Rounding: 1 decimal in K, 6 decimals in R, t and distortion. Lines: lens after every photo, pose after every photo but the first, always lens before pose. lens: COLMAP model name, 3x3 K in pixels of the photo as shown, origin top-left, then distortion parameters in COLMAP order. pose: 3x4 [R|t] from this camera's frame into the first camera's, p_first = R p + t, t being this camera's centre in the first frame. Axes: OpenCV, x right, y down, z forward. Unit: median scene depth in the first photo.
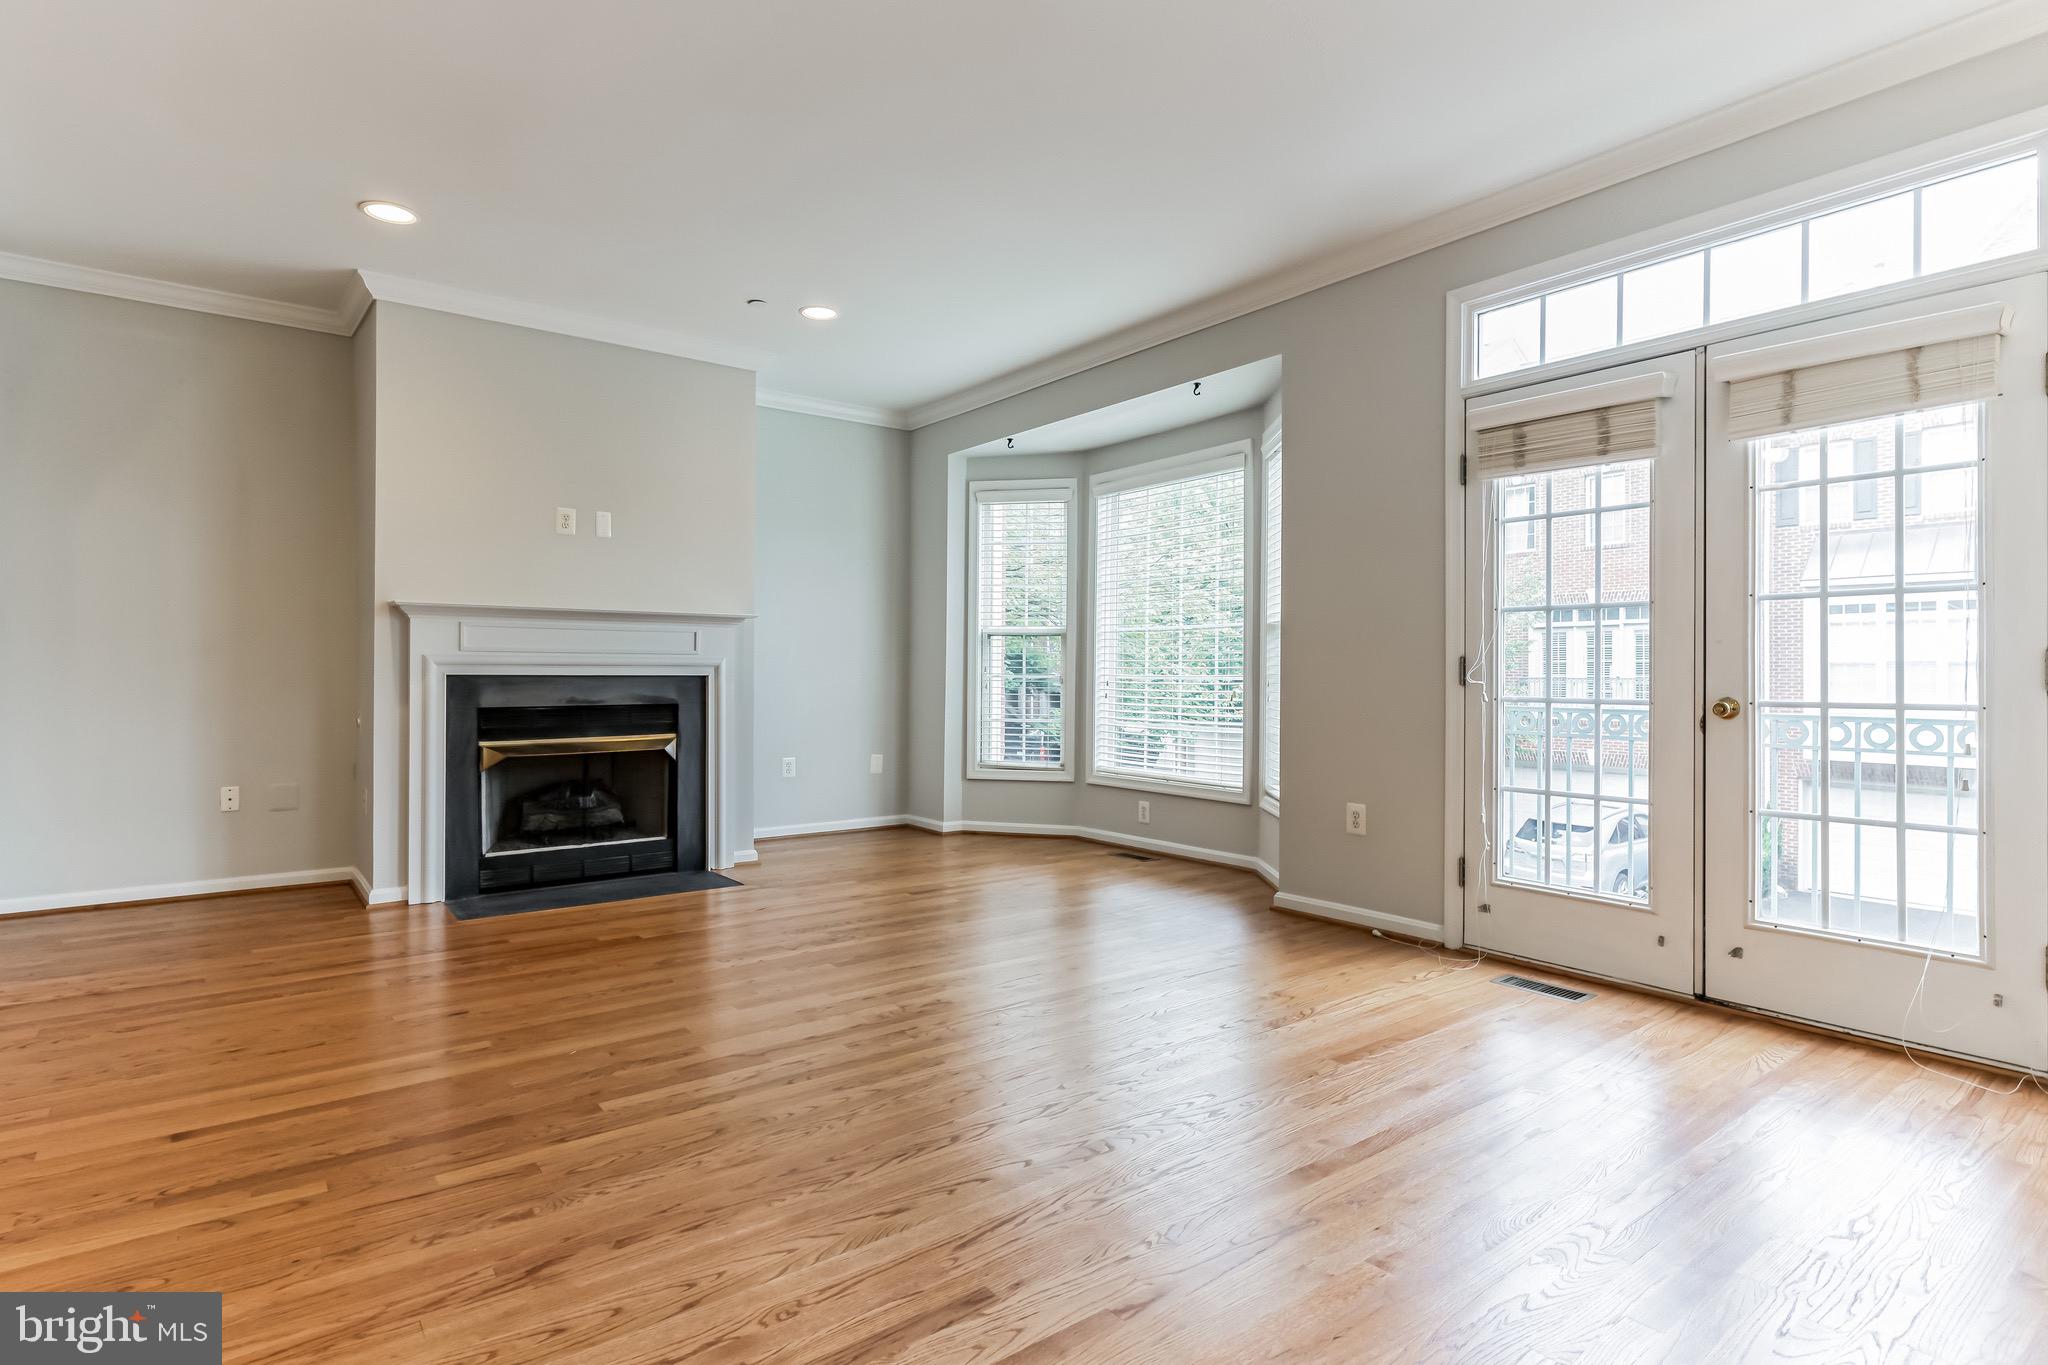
lens RADIAL K [[1031.6, 0, 1015.5], [0, 1031.6, 667.8], [0, 0, 1]] dist [0.001204, -0.000014]
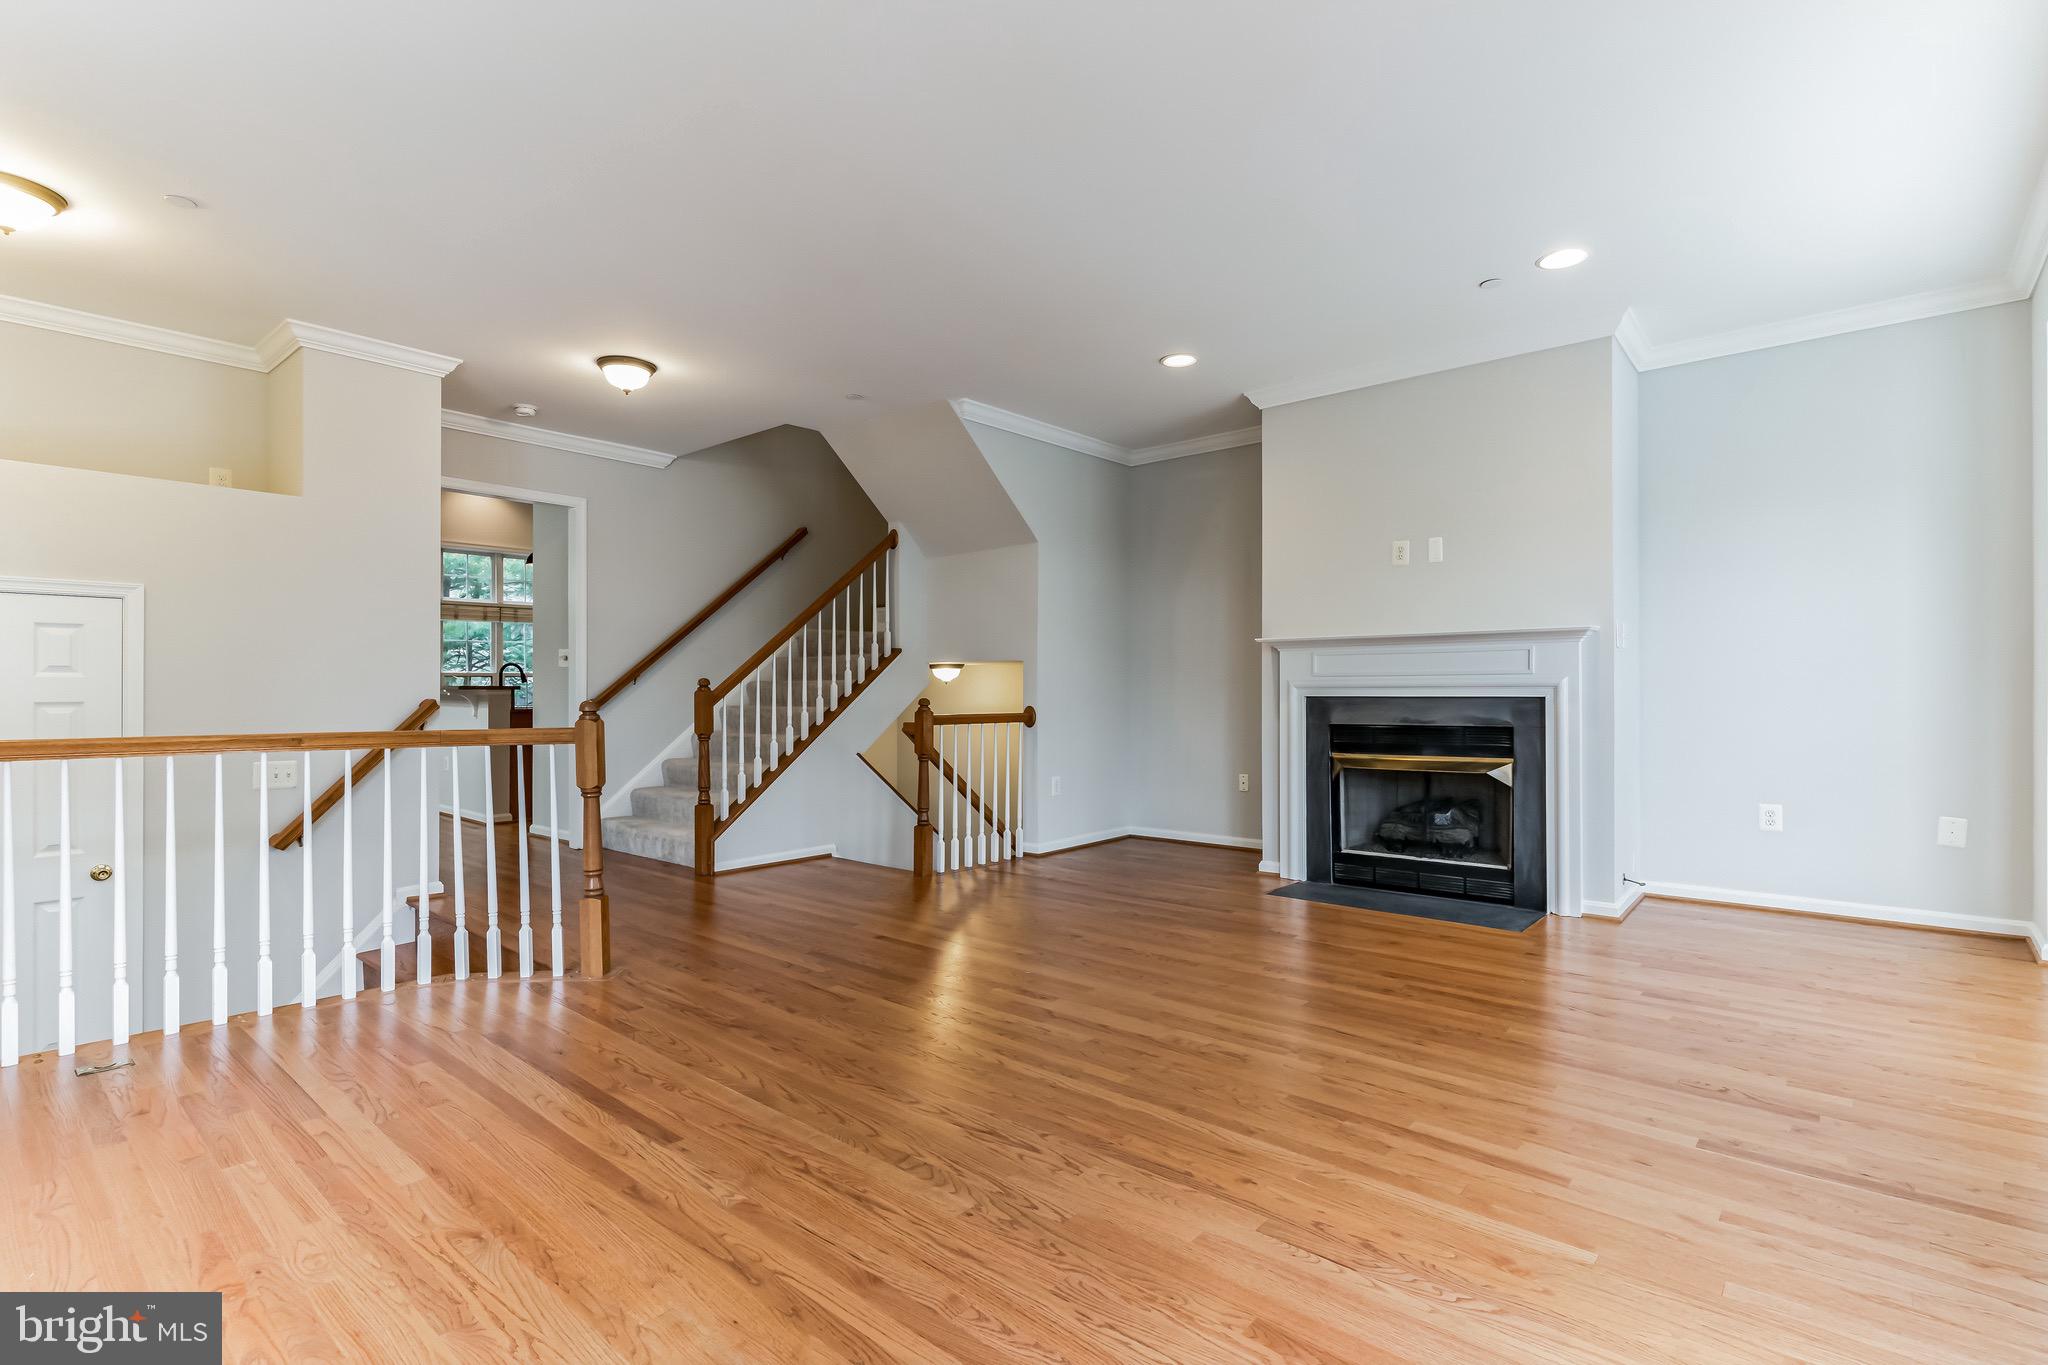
lens RADIAL K [[972.2, 0, 1033.7], [0, 972.2, 692.9], [0, 0, 1]] dist [-0.002060, -0.000883]
pose [[0.205892, -0.002590, -0.978571, 0.526890], [0.009361, 0.999956, -0.000677, 0.000433], [0.978530, -0.009021, 0.205907, 0.465544]]
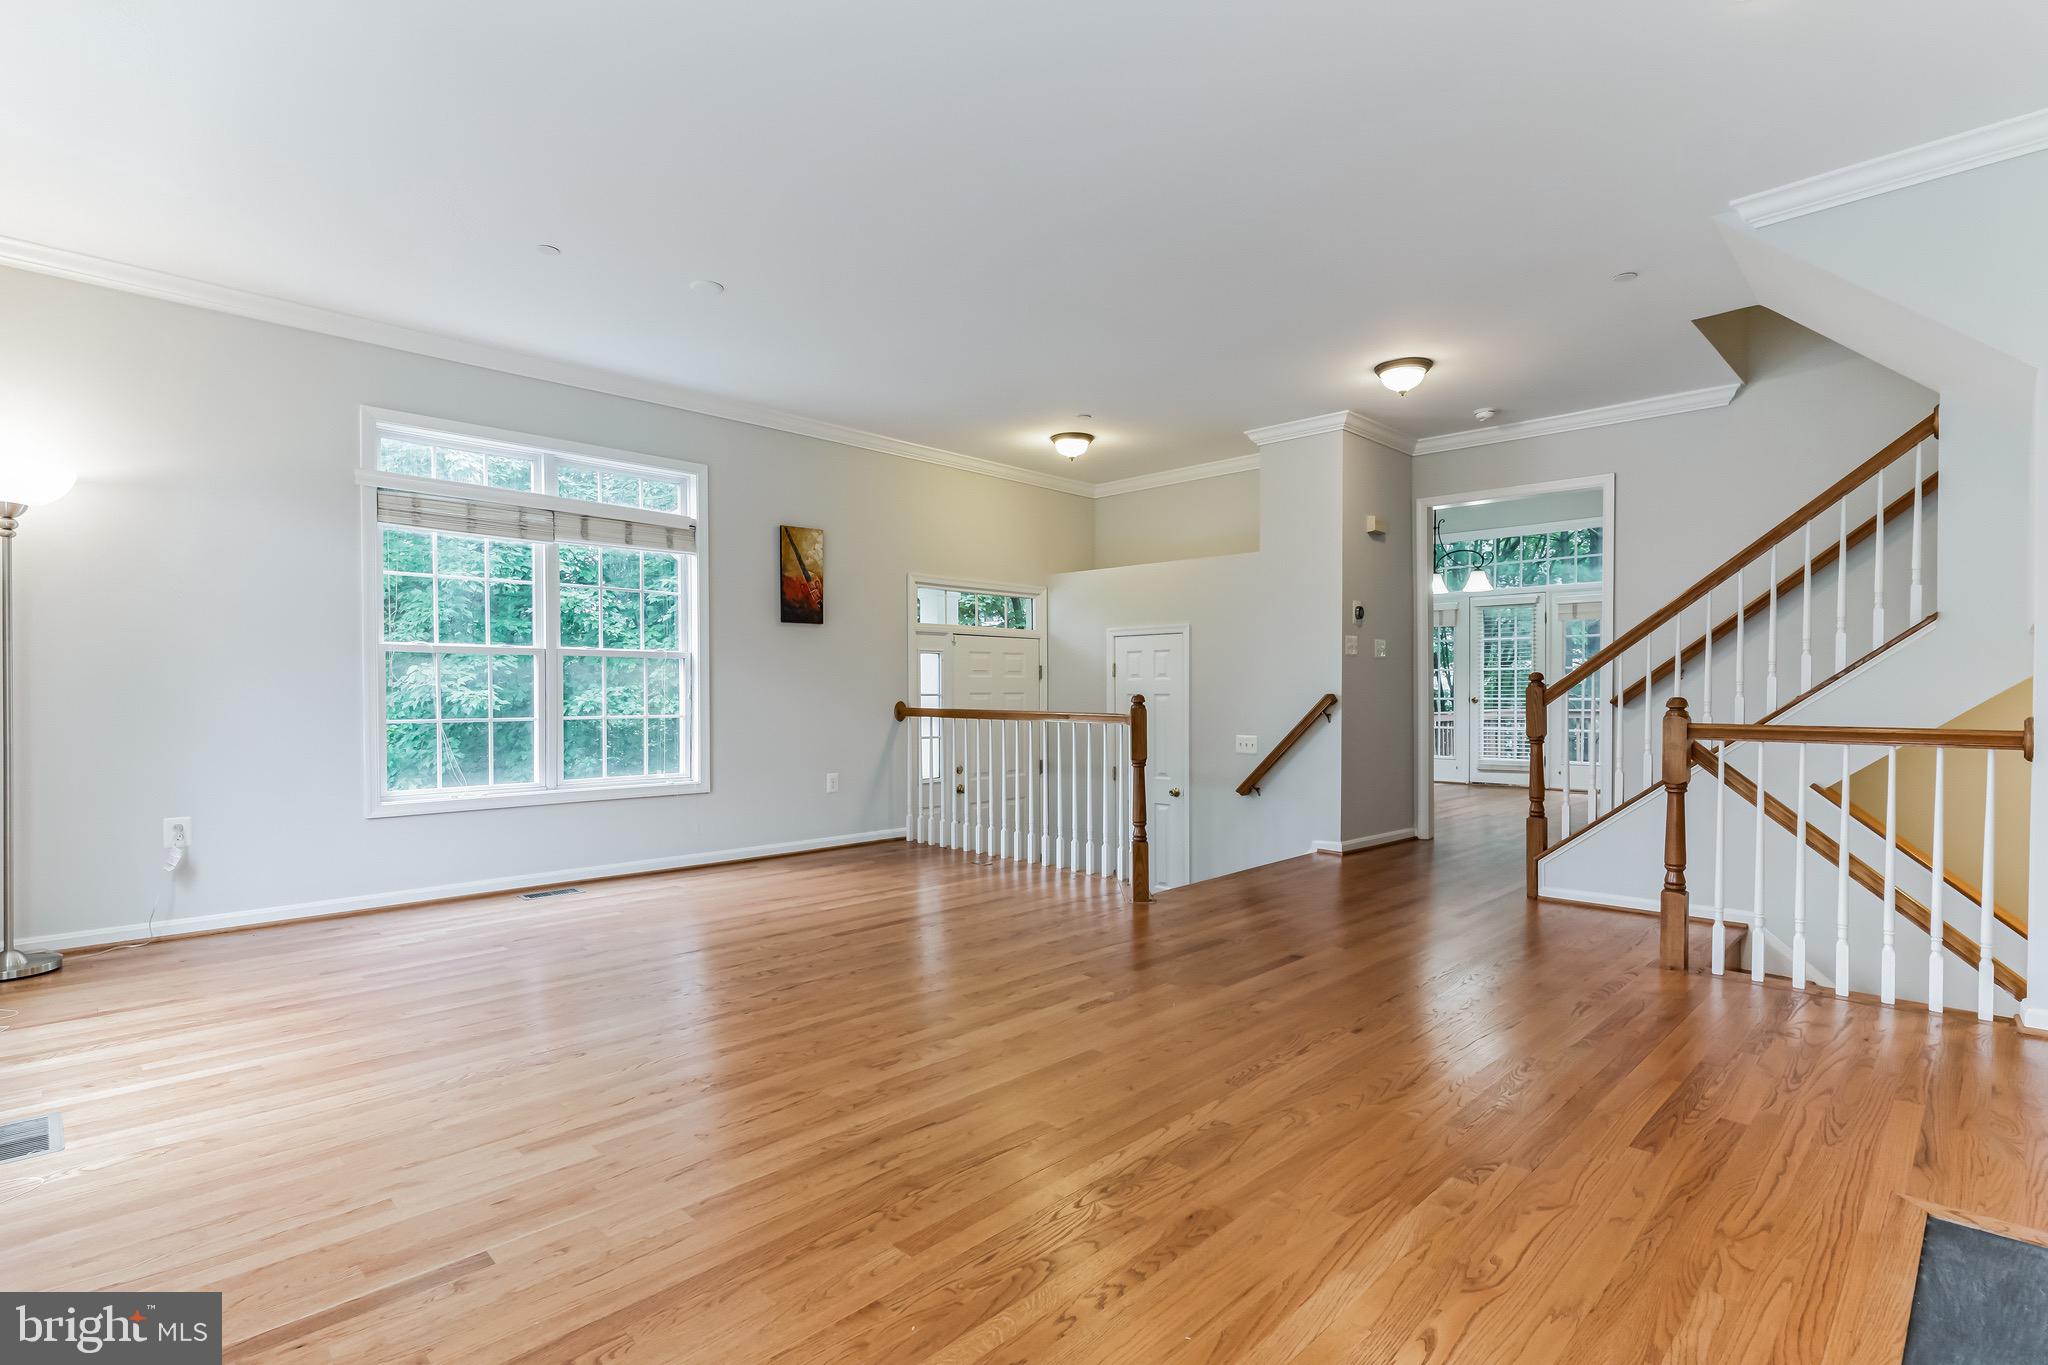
lens RADIAL K [[982.0, 0, 1002.6], [0, 982.0, 712.5], [0, 0, 1]] dist [0.003383, 0.000074]
pose [[-0.992316, -0.000365, -0.123732, -0.052560], [-0.002168, 0.999893, 0.014435, 0.006843], [0.123713, 0.014592, -0.992211, 1.326058]]
